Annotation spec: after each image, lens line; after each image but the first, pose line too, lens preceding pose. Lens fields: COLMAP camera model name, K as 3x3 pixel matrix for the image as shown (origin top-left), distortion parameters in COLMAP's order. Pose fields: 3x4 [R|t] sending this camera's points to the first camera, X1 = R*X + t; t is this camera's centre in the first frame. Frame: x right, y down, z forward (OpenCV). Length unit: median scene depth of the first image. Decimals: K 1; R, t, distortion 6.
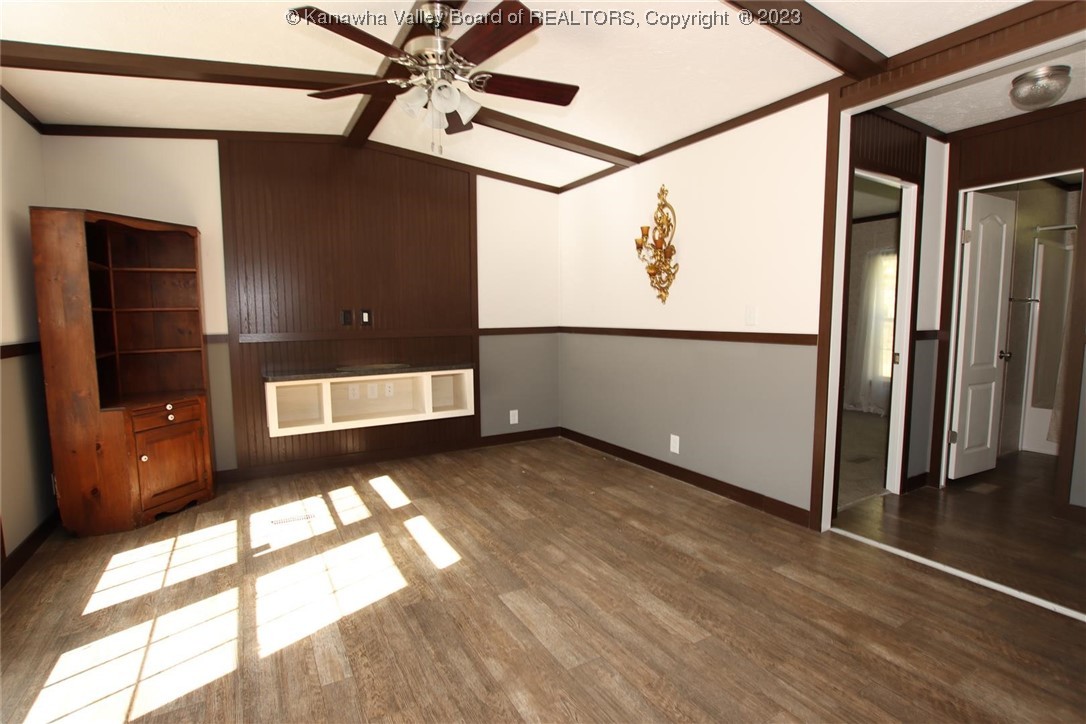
lens RADIAL K [[517.8, 0, 543.0], [0, 517.8, 362.0], [0, 0, 1]] dist [-0.024757, 0.000394]
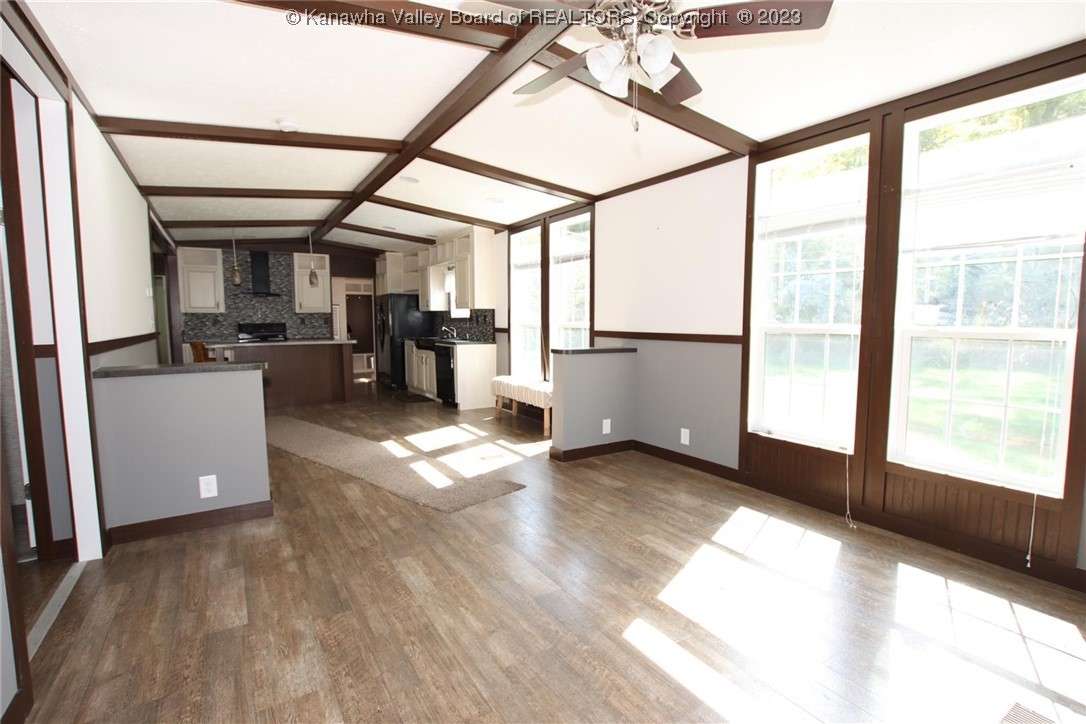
lens RADIAL K [[502.8, 0, 543.0], [0, 502.8, 362.0], [0, 0, 1]] dist [-0.027116, 0.000372]
pose [[-0.999028, 0.013246, -0.042040, -0.010294], [0.005657, 0.984417, 0.175759, -0.135205], [0.043713, 0.175350, -0.983535, 1.476650]]
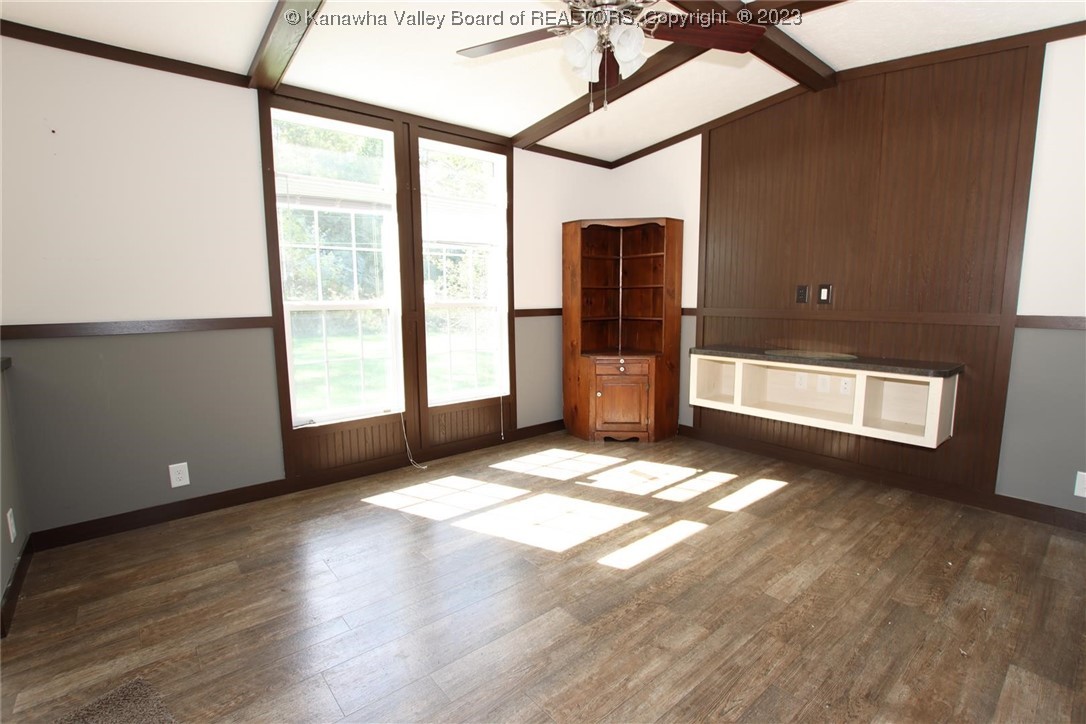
lens RADIAL K [[502.8, 0, 543.0], [0, 502.8, 362.0], [0, 0, 1]] dist [-0.027116, 0.000372]
pose [[0.177540, 0.137230, -0.974499, 0.540566], [-0.084434, 0.988703, 0.123848, -0.058119], [0.980485, 0.060293, 0.187121, 0.606017]]
